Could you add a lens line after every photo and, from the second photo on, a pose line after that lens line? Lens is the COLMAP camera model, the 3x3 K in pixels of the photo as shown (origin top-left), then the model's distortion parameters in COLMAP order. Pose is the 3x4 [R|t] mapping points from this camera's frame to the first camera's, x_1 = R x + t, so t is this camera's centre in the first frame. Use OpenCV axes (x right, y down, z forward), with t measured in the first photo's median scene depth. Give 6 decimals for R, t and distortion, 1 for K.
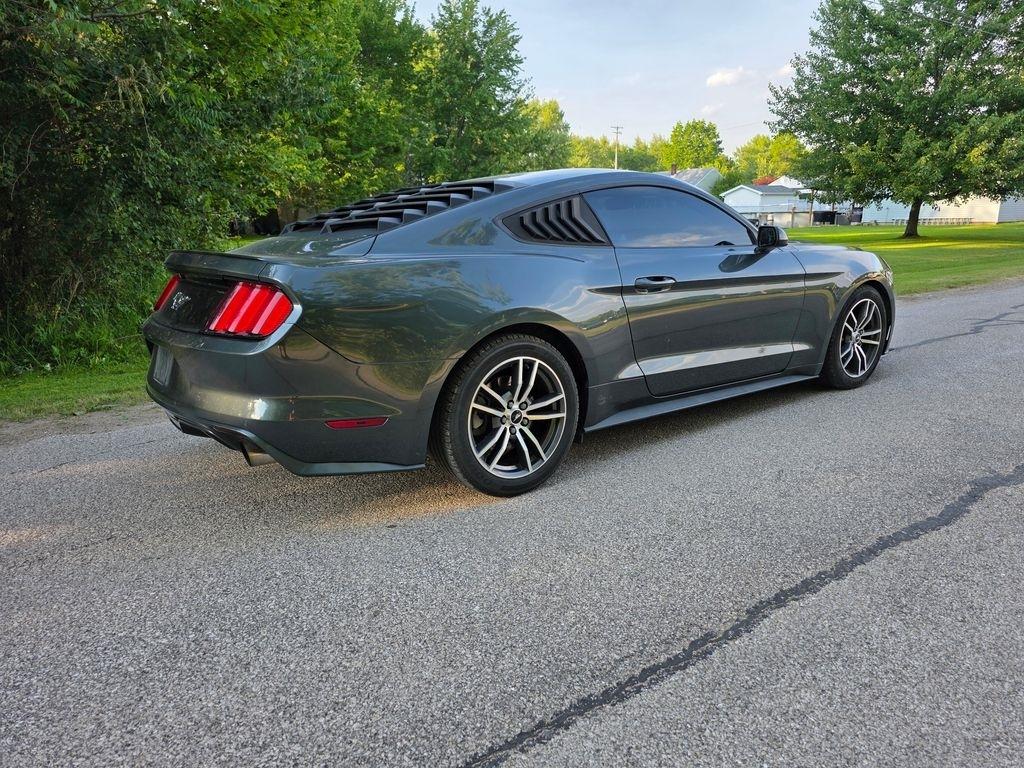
lens RADIAL K [[694.6, 0, 525.9], [0, 694.6, 384.9], [0, 0, 1]] dist [0.055414, -0.043927]
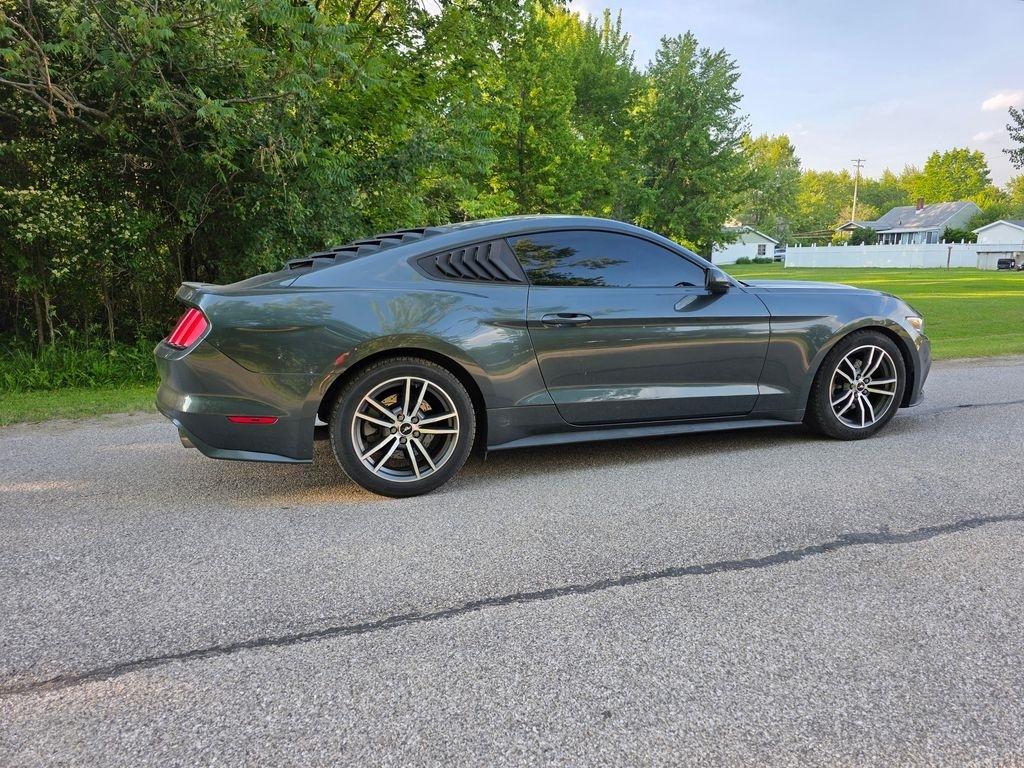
lens RADIAL K [[691.7, 0, 525.4], [0, 691.7, 395.7], [0, 0, 1]] dist [0.060979, -0.049686]
pose [[0.951570, 0.063124, -0.300882, 0.056039], [-0.074706, 0.996837, -0.027130, 0.000793], [0.298217, 0.048294, 0.953275, -0.004994]]
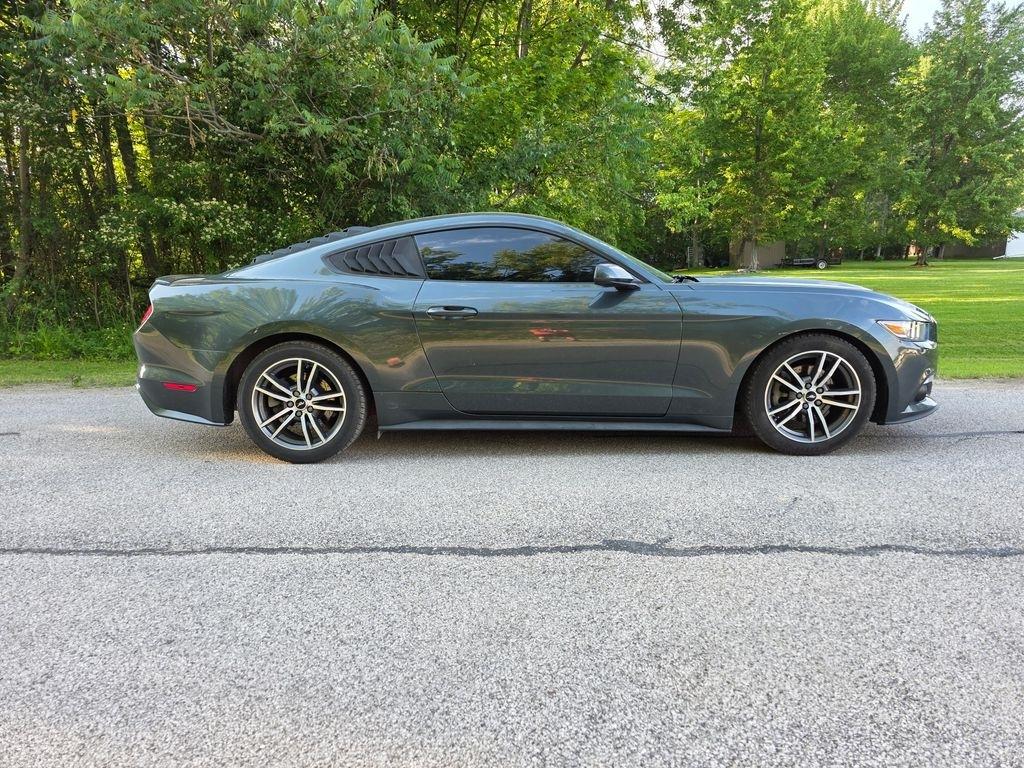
lens RADIAL K [[688.5, 0, 527.1], [0, 688.5, 399.9], [0, 0, 1]] dist [0.056434, -0.043797]
pose [[0.785736, 0.128082, -0.605156, 0.121455], [-0.141581, 0.989595, 0.025620, -0.006081], [0.602141, 0.065548, 0.795694, 0.022238]]
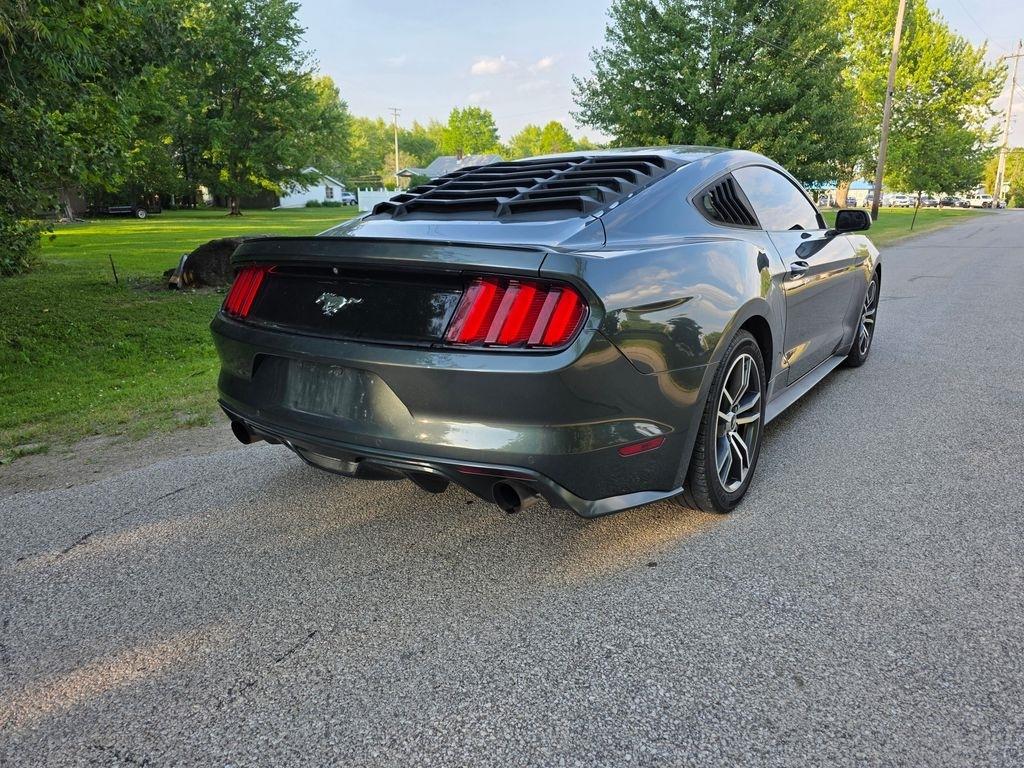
lens RADIAL K [[694.6, 0, 525.9], [0, 694.6, 384.9], [0, 0, 1]] dist [0.055414, -0.043927]
pose [[0.953005, -0.065270, 0.295841, -0.056544], [0.059159, 0.997810, 0.029570, -0.004730], [-0.297123, -0.010678, 0.954779, 0.023939]]
